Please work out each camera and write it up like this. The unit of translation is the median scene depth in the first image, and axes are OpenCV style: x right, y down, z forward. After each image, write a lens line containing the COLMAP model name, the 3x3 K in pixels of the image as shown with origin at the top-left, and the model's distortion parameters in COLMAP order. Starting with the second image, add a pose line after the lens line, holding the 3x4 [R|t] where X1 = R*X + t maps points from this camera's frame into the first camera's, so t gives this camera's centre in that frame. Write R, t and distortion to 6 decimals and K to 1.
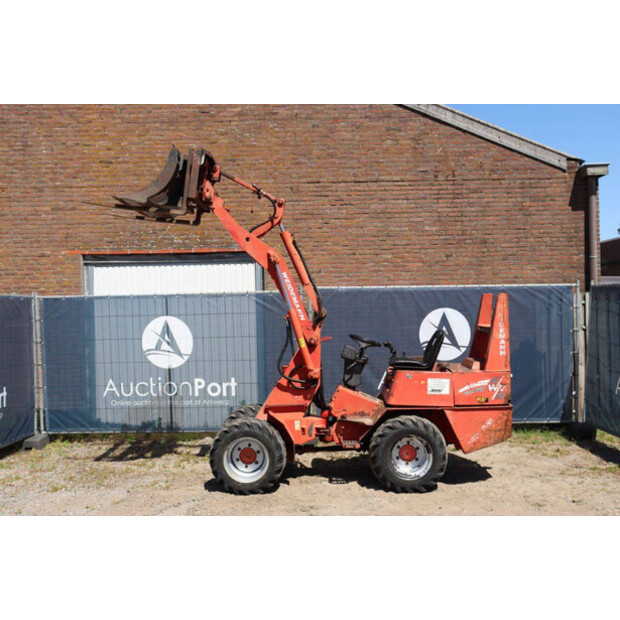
lens RADIAL K [[681.9, 0, 314.0], [0, 681.9, 307.2], [0, 0, 1]] dist [-0.030000, 0.000000]
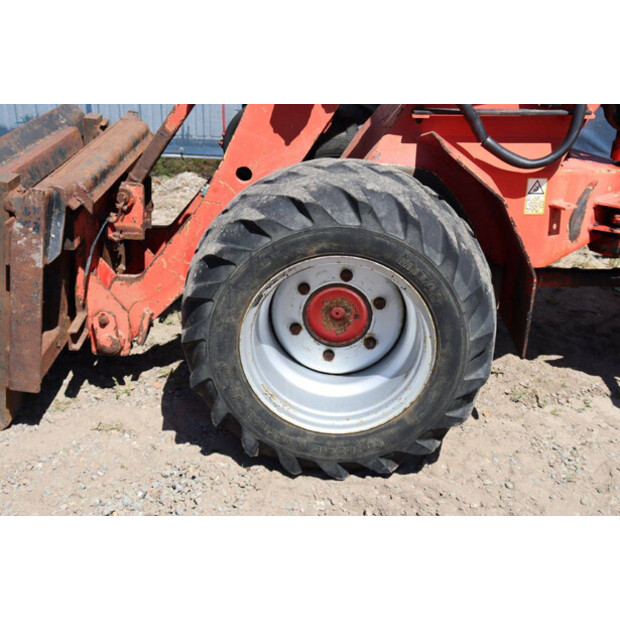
lens RADIAL K [[887.5, 0, 311.1], [0, 887.5, 306.4], [0, 0, 1]] dist [0.086112, 0.000000]
pose [[0.998284, 0.055933, -0.017365, -0.076984], [-0.045052, 0.922837, 0.382546, 0.069577], [0.037422, -0.381107, 0.923773, 0.533393]]
